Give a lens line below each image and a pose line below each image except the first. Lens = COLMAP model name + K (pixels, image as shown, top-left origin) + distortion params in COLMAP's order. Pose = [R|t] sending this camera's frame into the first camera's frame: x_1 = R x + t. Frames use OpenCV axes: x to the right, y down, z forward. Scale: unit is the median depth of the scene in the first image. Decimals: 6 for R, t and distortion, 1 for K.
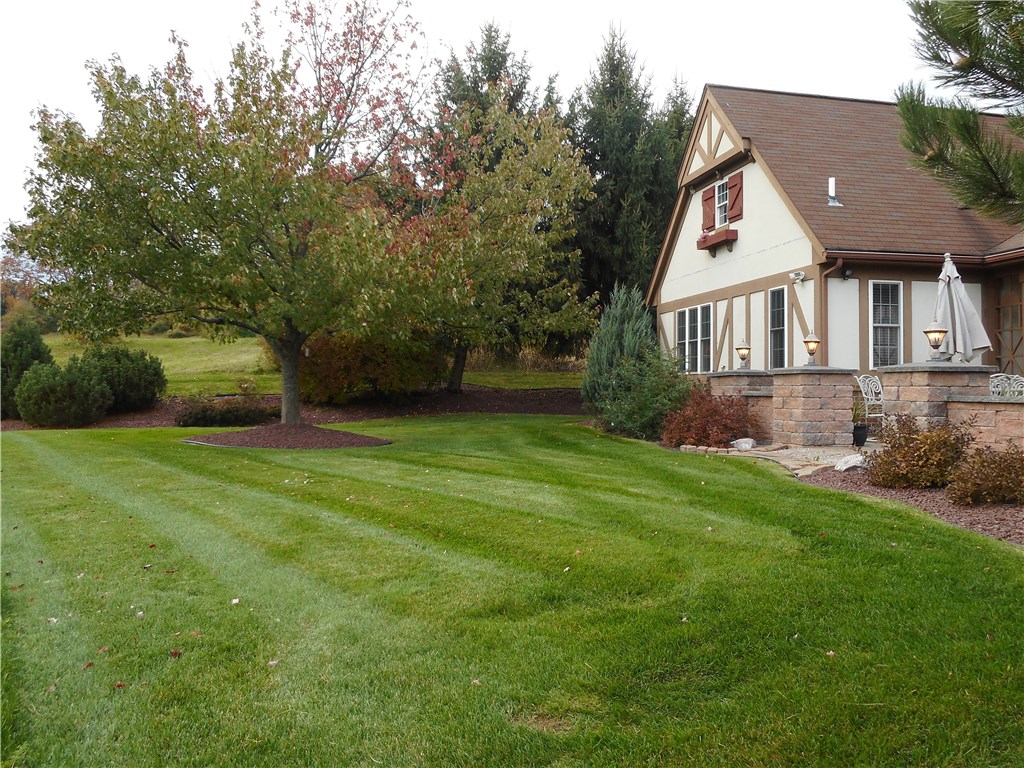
lens RADIAL K [[875.2, 0, 513.1], [0, 875.2, 384.8], [0, 0, 1]] dist [-0.008313, -0.003948]
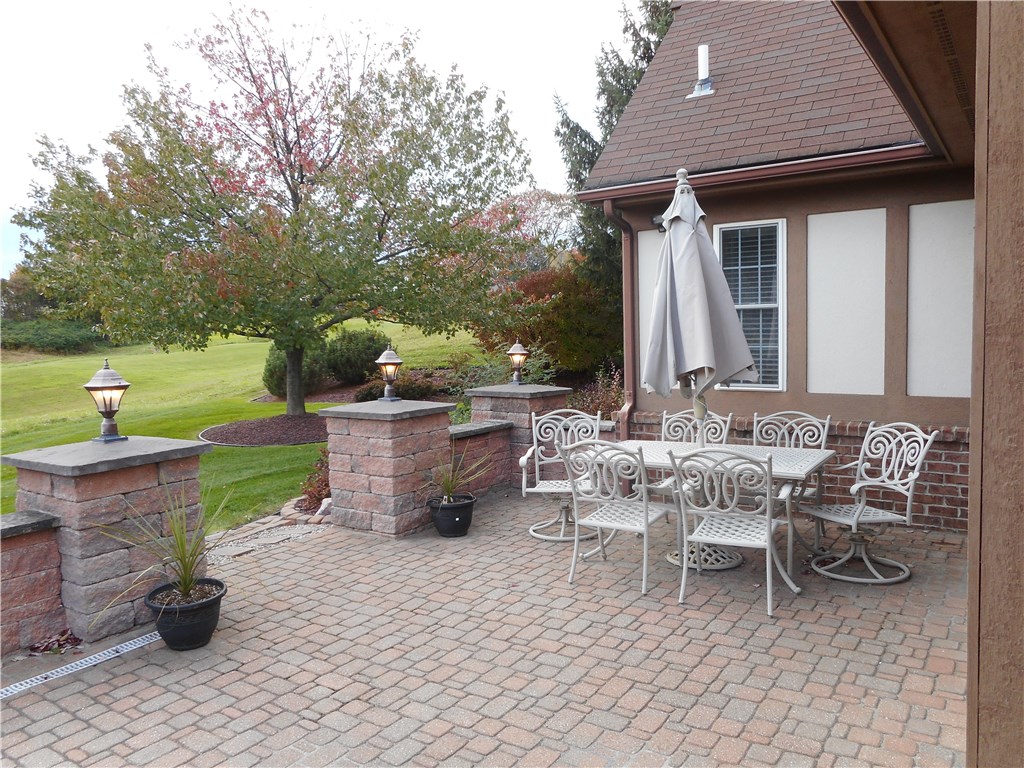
lens RADIAL K [[759.6, 0, 513.1], [0, 759.6, 382.7], [0, 0, 1]] dist [-0.008737, 0.014783]
pose [[0.661650, 0.038467, -0.748826, 0.682459], [0.030028, 0.996523, 0.077723, -0.062738], [0.749212, -0.073912, 0.658194, 0.586093]]
